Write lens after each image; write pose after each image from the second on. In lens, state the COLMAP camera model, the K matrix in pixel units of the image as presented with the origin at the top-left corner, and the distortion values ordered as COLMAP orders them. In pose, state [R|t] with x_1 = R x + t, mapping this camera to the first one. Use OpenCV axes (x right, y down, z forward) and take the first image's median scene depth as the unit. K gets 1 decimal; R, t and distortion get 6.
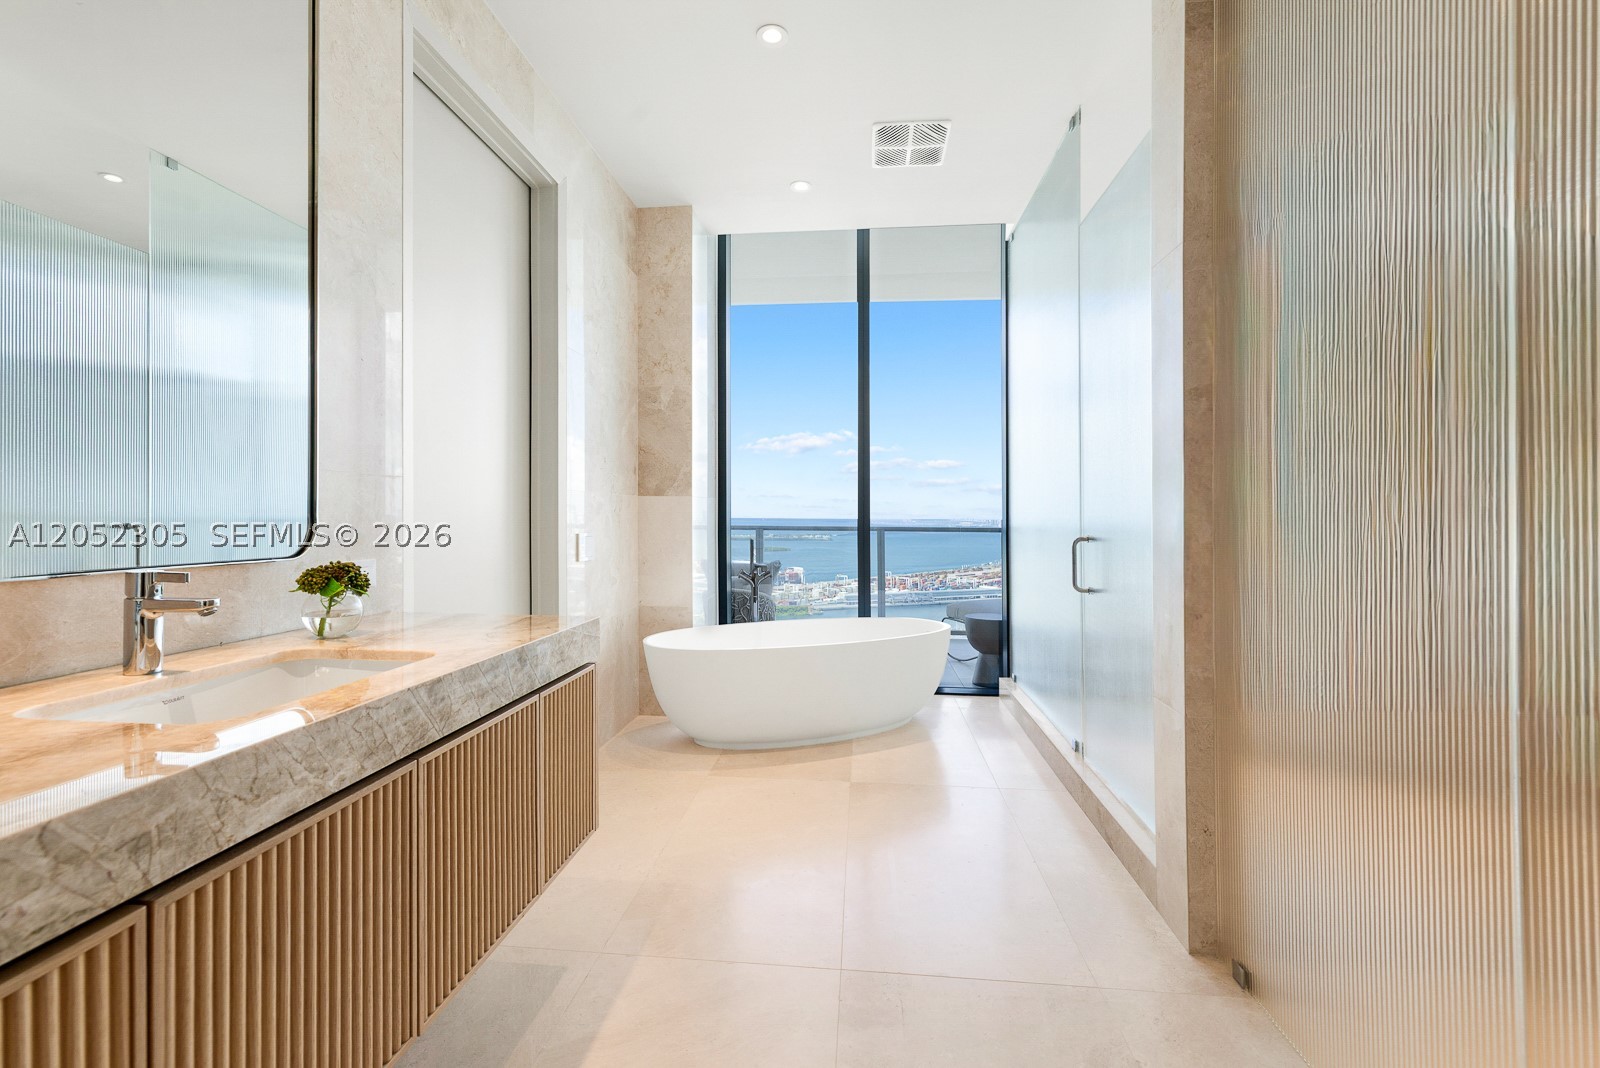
lens RADIAL K [[700.4, 0, 800.7], [0, 700.4, 514.5], [0, 0, 1]] dist [0.001234, -0.000001]
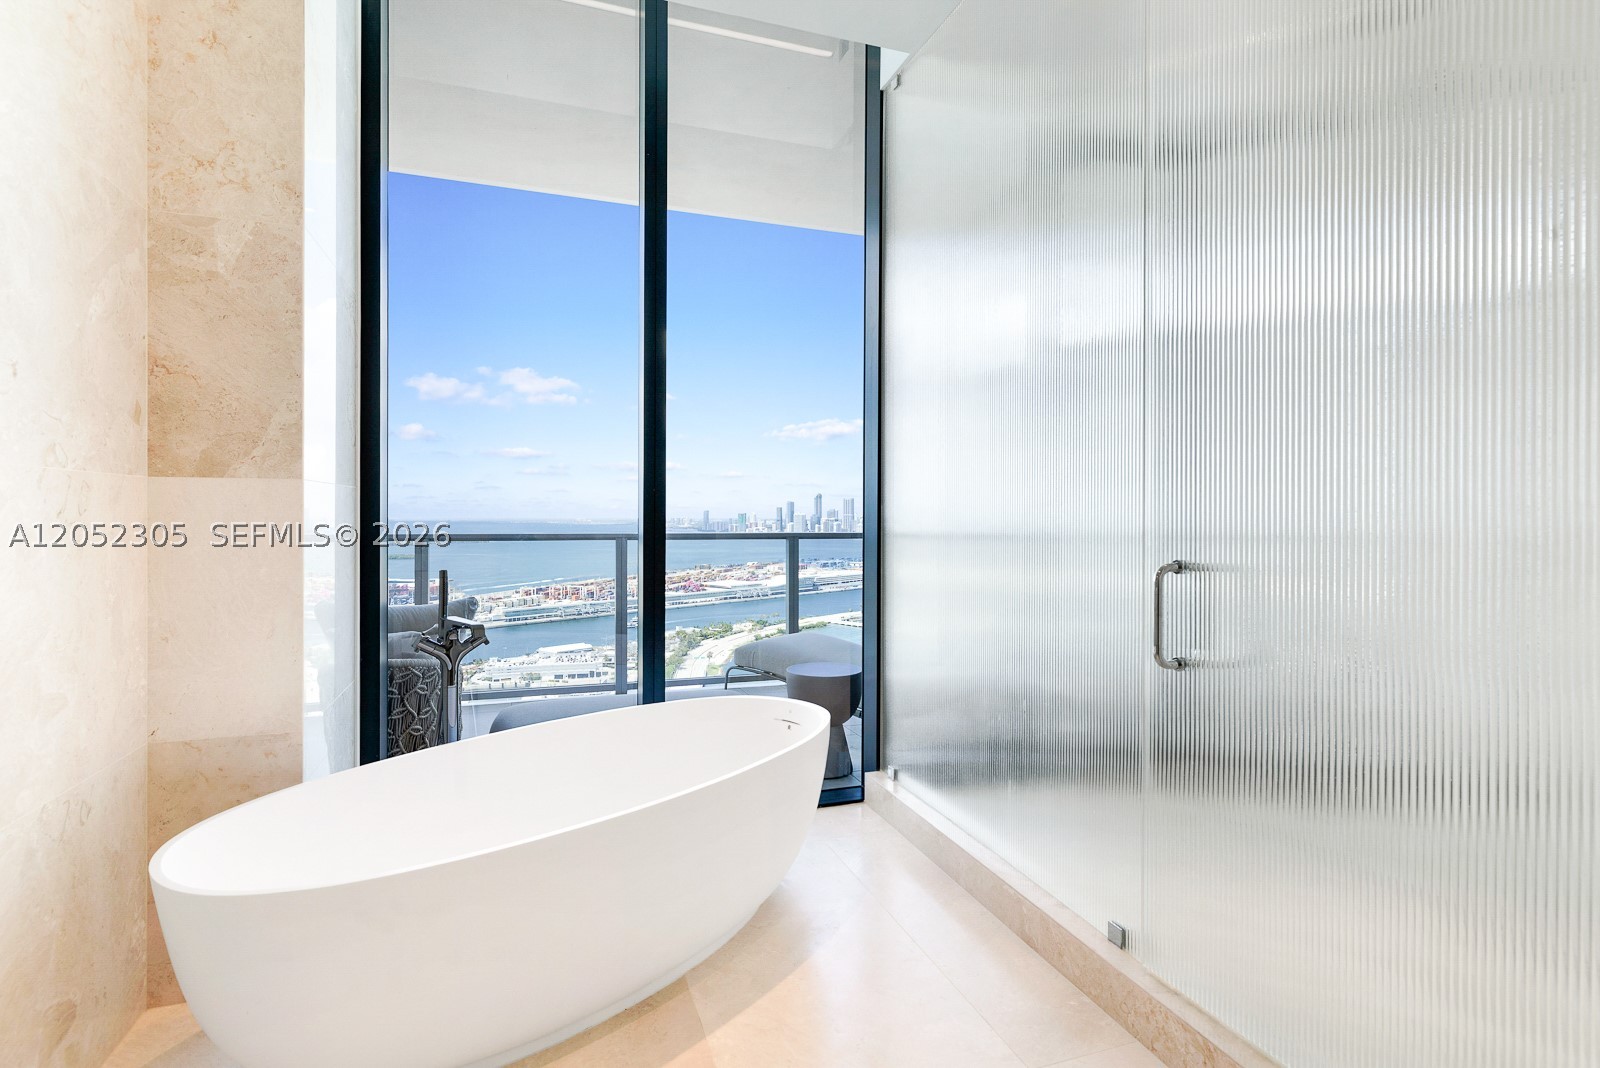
lens RADIAL K [[790.1, 0, 805.6], [0, 790.1, 507.6], [0, 0, 1]] dist [0.005075, 0.000572]
pose [[0.909488, 0.002689, 0.415722, -0.073779], [-0.000105, 0.999981, -0.006239, -0.005190], [-0.415730, 0.005631, 0.909470, 0.413540]]
